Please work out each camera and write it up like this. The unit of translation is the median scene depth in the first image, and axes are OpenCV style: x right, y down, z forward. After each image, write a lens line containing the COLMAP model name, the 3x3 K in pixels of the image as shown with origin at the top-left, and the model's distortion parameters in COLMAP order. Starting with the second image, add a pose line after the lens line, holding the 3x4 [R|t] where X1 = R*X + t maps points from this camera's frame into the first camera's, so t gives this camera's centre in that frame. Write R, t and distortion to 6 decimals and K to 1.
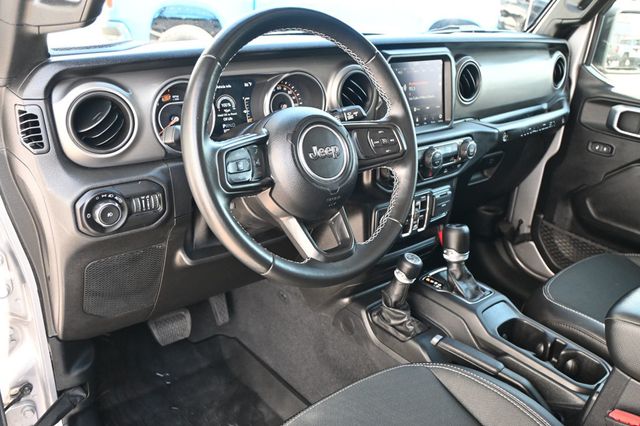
lens RADIAL K [[529.6, 0, 320.0], [0, 529.6, 213.0], [0, 0, 1]] dist [-0.002440, -0.004081]
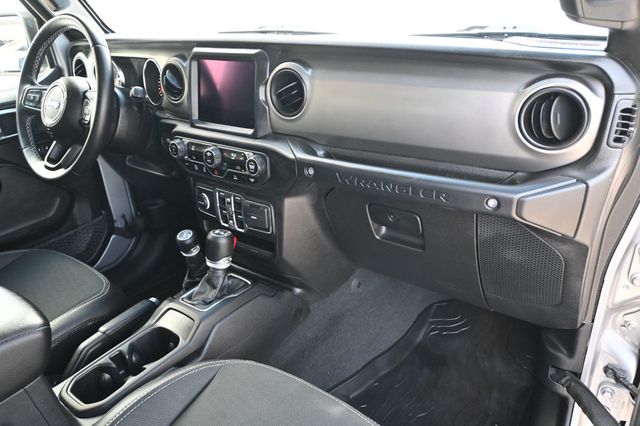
lens RADIAL K [[492.5, 0, 320.0], [0, 492.5, 213.0], [0, 0, 1]] dist [-0.010198, -0.003790]
pose [[0.244754, 0.362902, -0.899109, 1.377516], [-0.312027, 0.907463, 0.281335, -0.400961], [0.918006, 0.211689, 0.335340, 1.070907]]
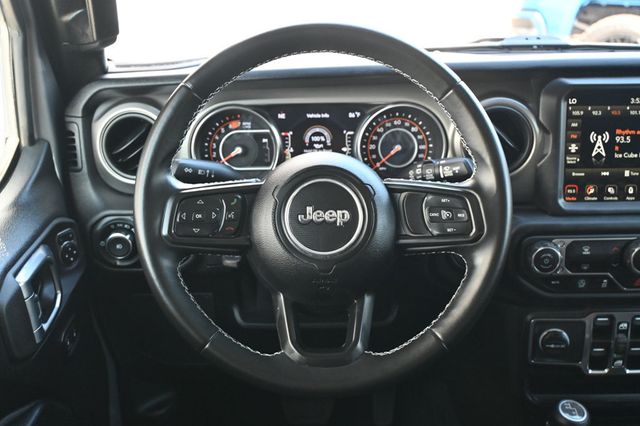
lens RADIAL K [[726.2, 0, 320.0], [0, 726.2, 213.0], [0, 0, 1]] dist [0.007735, -0.023934]
pose [[0.795442, 0.154812, -0.585922, 0.472869], [-0.197081, 0.980350, -0.008528, -0.087502], [0.573088, 0.122258, 0.810323, 0.143081]]
